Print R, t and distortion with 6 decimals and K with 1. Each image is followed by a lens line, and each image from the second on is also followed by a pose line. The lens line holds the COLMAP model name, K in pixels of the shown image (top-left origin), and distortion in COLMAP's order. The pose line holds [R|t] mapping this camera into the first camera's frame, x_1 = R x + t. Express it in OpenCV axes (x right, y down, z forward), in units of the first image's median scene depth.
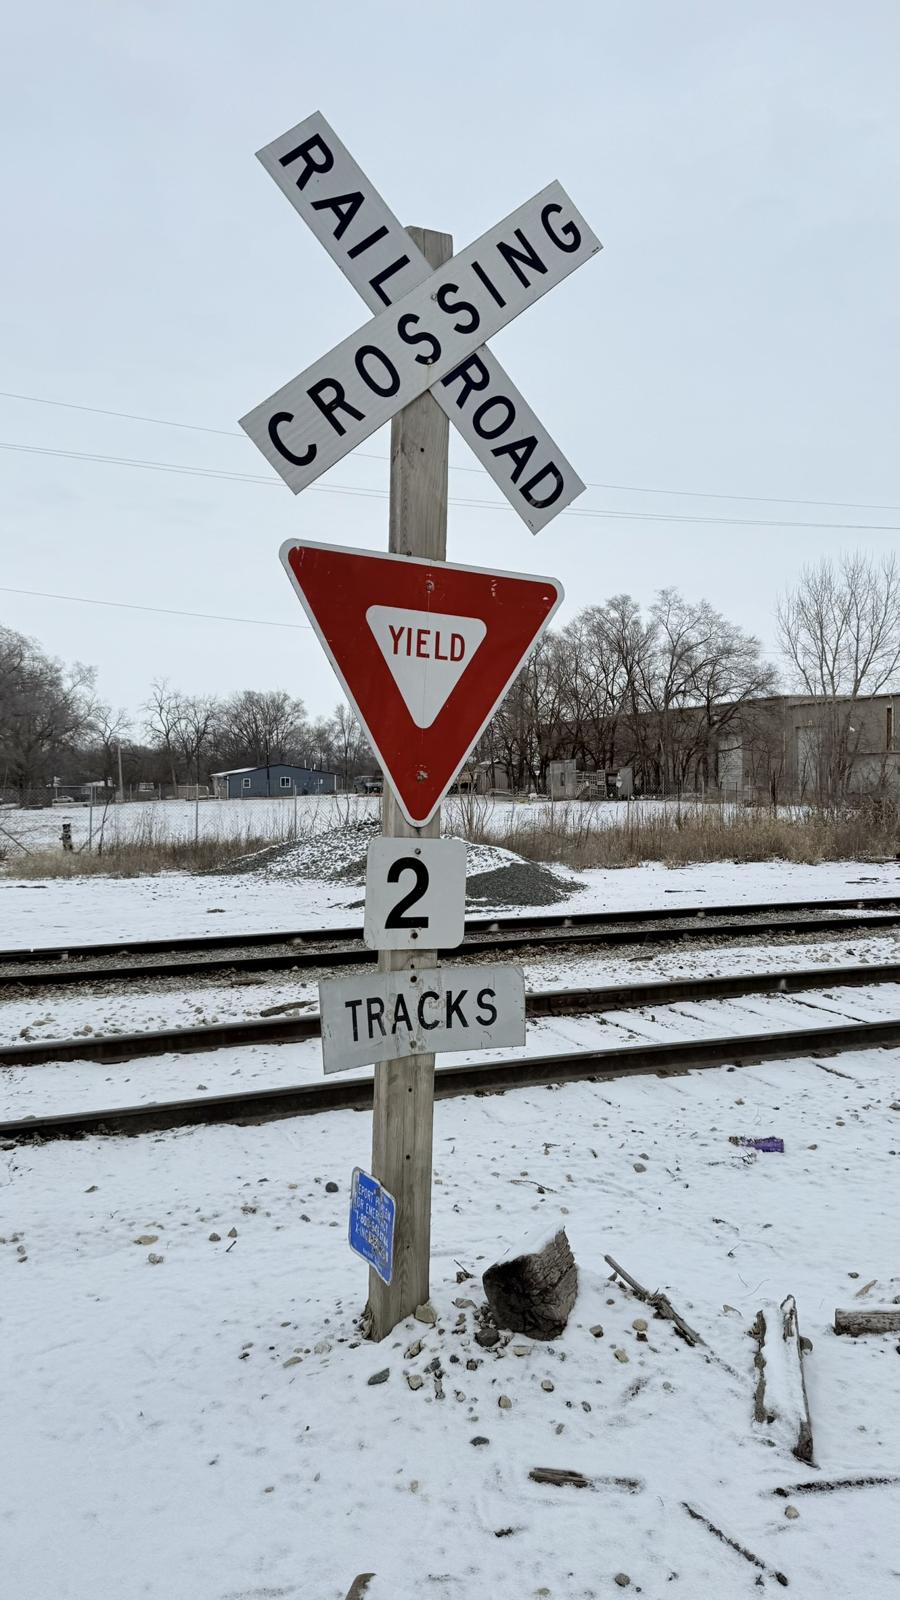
lens RADIAL K [[1184.2, 0, 450.0], [0, 1184.2, 800.0], [0, 0, 1]] dist [0.015885, -0.003479]
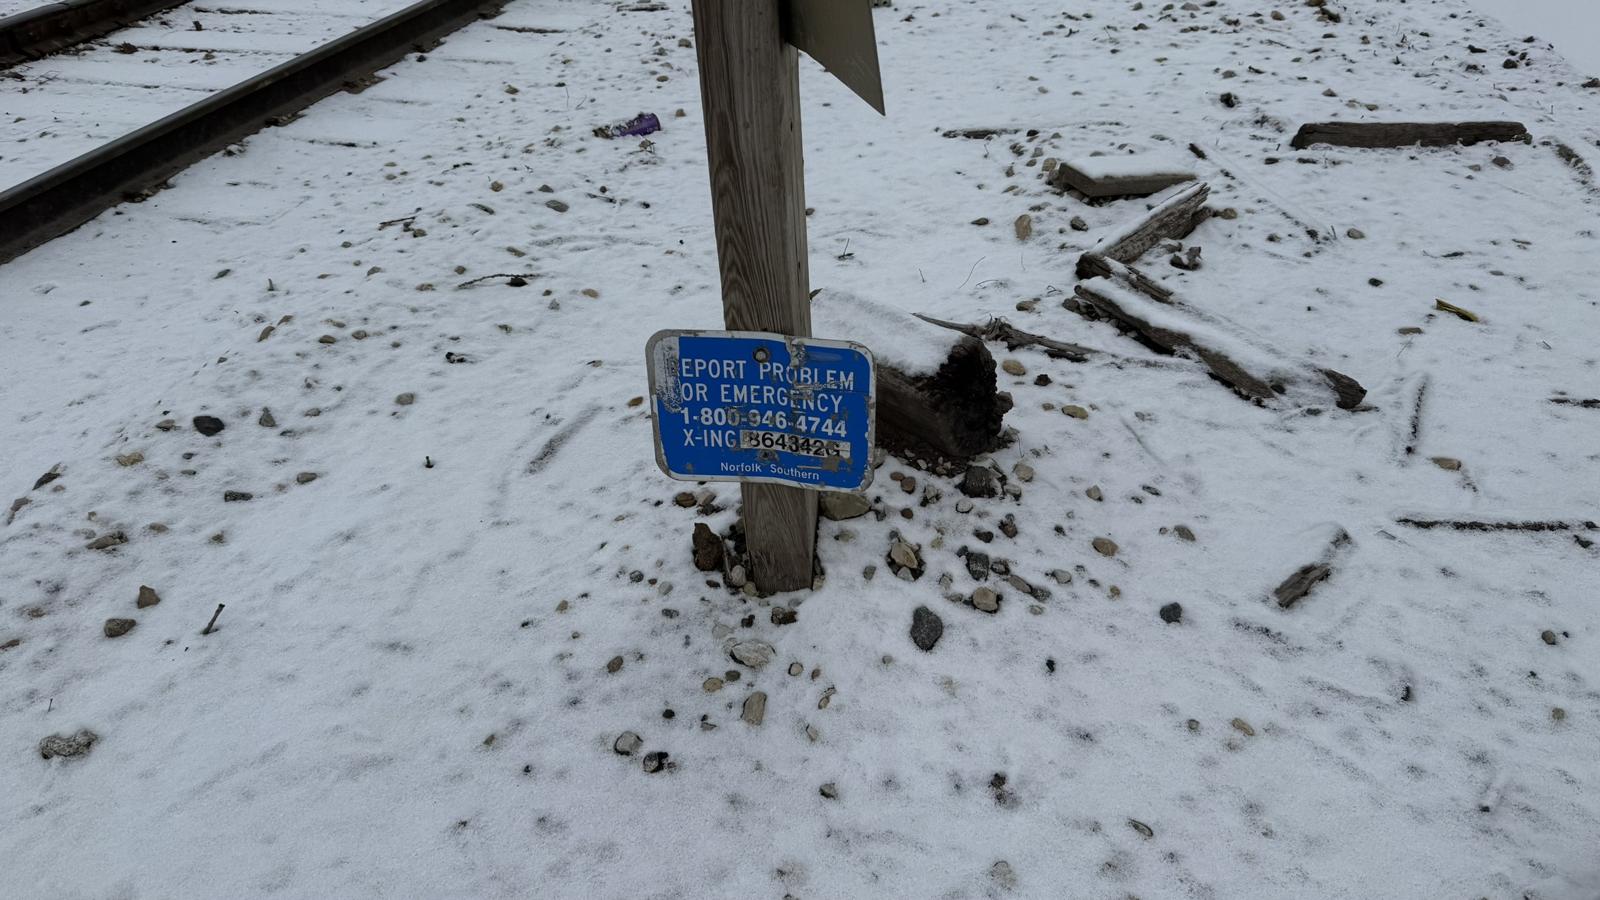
lens RADIAL K [[1184.2, 0, 800.0], [0, 1184.2, 450.0], [0, 0, 1]] dist [0.015885, -0.003479]
pose [[0.602416, -0.458289, 0.653503, -0.424844], [0.053902, 0.840228, 0.539548, 0.107573], [-0.796360, -0.289807, 0.530869, 0.774190]]
